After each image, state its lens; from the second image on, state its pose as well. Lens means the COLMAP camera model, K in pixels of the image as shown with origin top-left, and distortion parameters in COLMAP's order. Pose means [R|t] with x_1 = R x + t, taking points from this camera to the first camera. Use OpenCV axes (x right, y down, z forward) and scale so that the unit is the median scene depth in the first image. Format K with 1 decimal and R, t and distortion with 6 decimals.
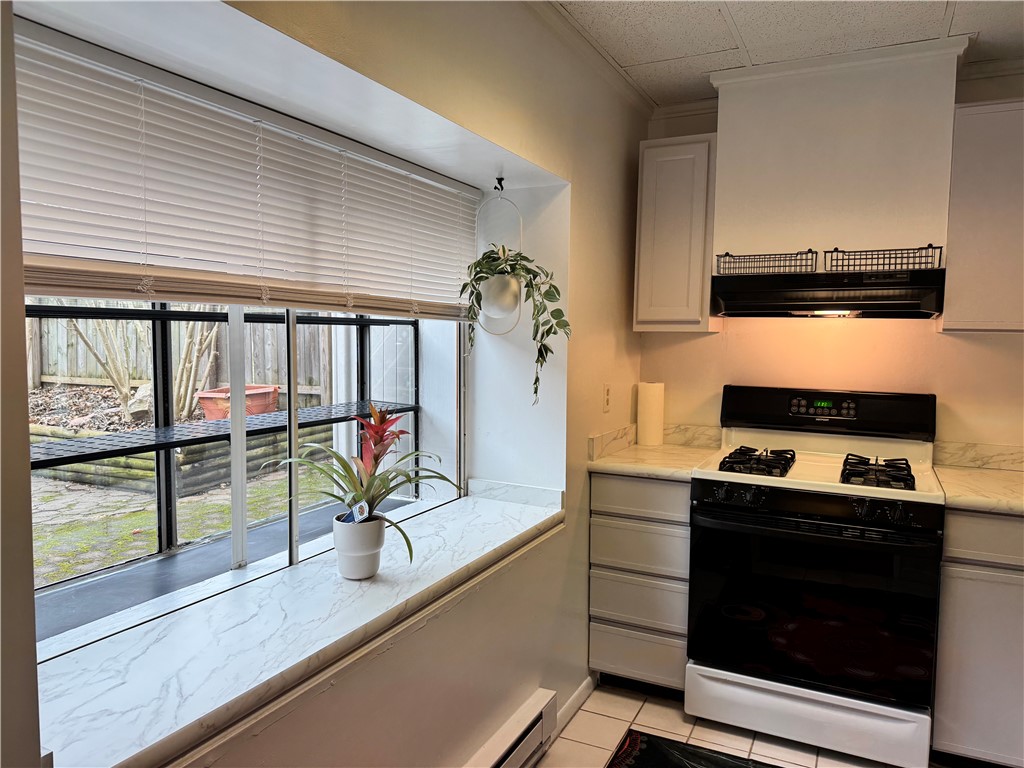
lens RADIAL K [[720.3, 0, 496.6], [0, 720.3, 387.3], [0, 0, 1]] dist [0.069442, -0.096317]
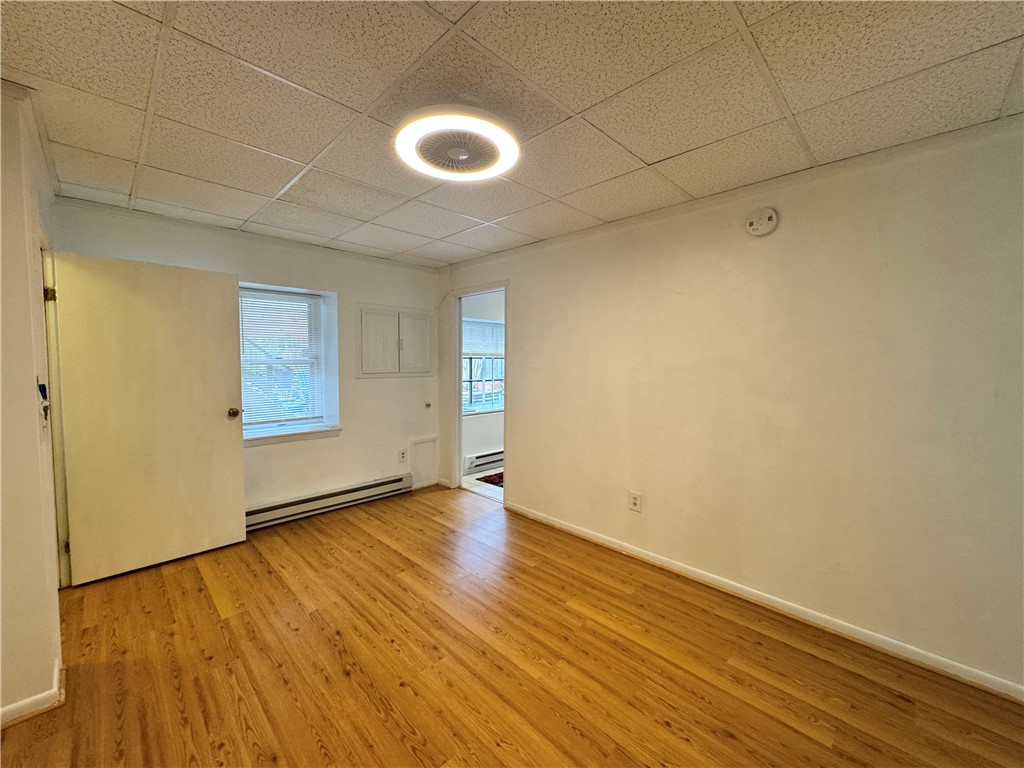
lens RADIAL K [[404.3, 0, 516.0], [0, 404.3, 378.3], [0, 0, 1]] dist [0.000726, -0.000186]
pose [[0.955054, 0.009379, -0.296282, 0.571867], [-0.019352, 0.999340, -0.030746, 0.100999], [0.295799, 0.035098, 0.954605, -1.342206]]
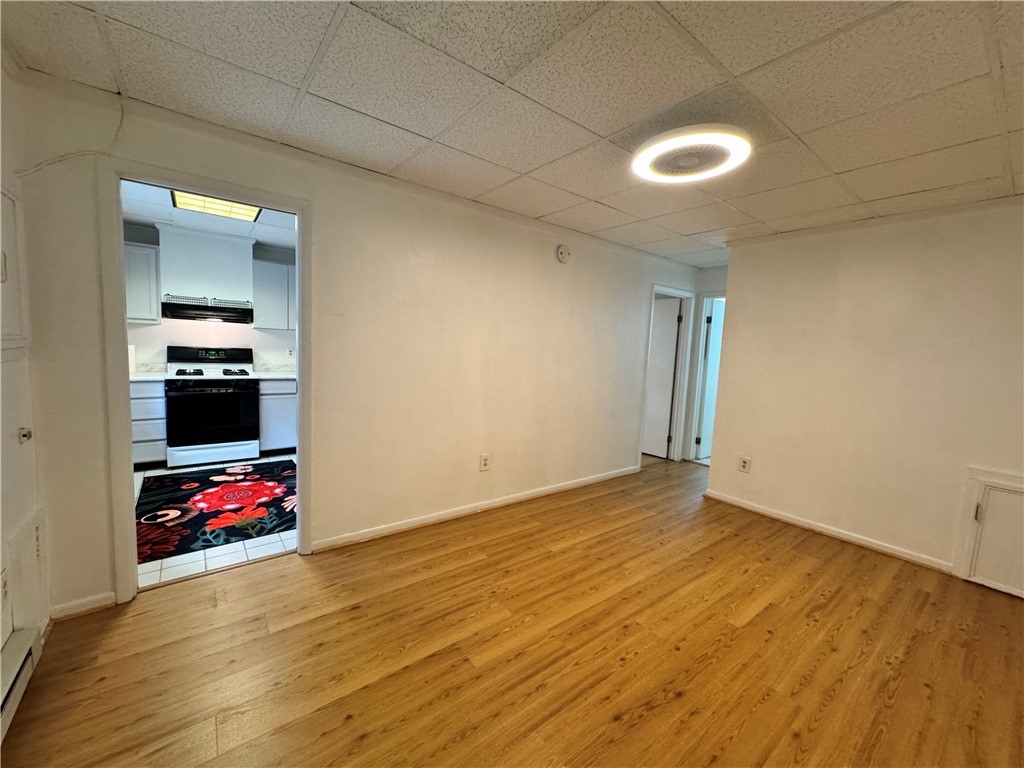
lens RADIAL K [[404.3, 0, 508.6], [0, 404.3, 384.6], [0, 0, 1]] dist [0.000726, -0.000186]
pose [[0.427688, -0.079156, 0.900454, -0.528505], [0.023160, 0.996791, 0.076625, 0.059879], [-0.903630, -0.011917, 0.428149, -0.778876]]
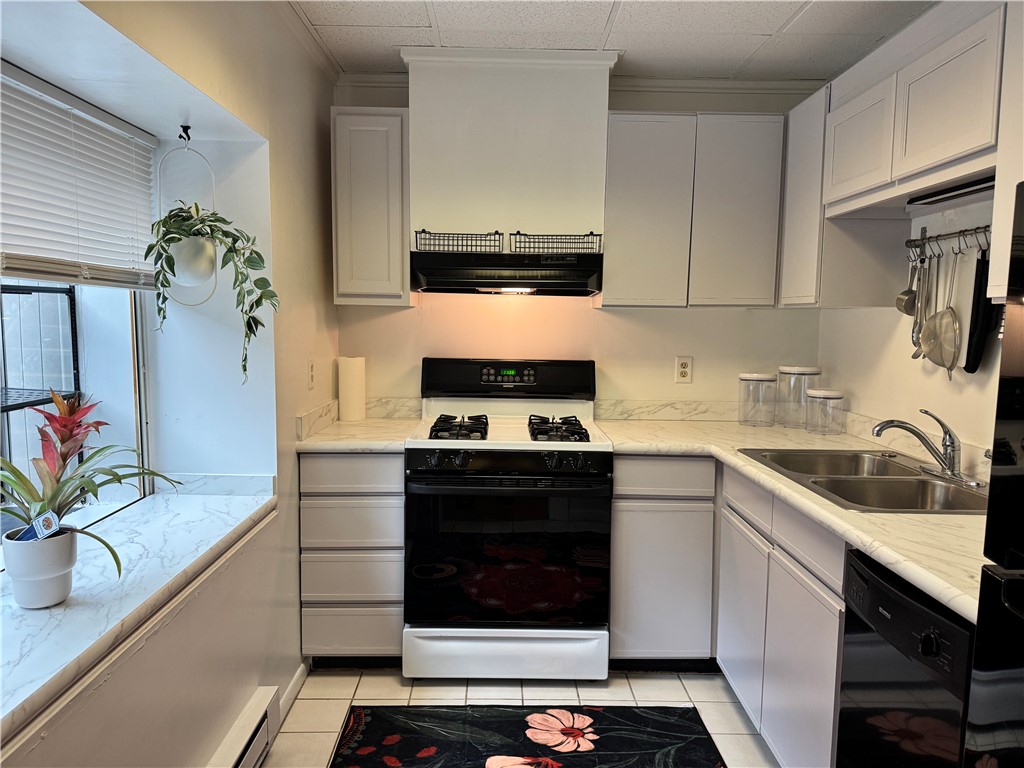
lens RADIAL K [[720.3, 0, 517.0], [0, 720.3, 389.0], [0, 0, 1]] dist [0.069442, -0.096317]
pose [[0.878707, -0.047251, 0.475017, -0.070602], [0.030525, 0.998614, 0.042868, 0.001815], [-0.476384, -0.023169, 0.878932, 0.029684]]
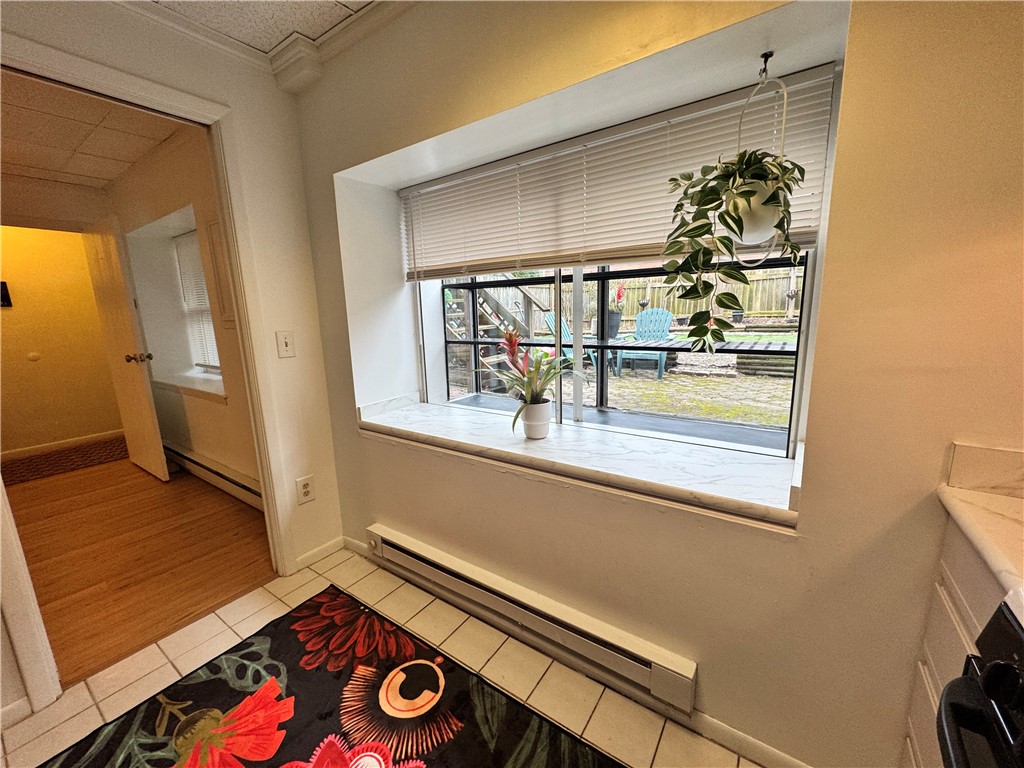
lens RADIAL K [[404.3, 0, 508.8], [0, 404.3, 383.0], [0, 0, 1]] dist [0.000726, -0.000186]
pose [[-0.135499, 0.180302, -0.974234, 0.481581], [-0.039508, 0.981537, 0.187148, -0.016580], [0.989989, 0.063849, -0.125874, 0.747305]]
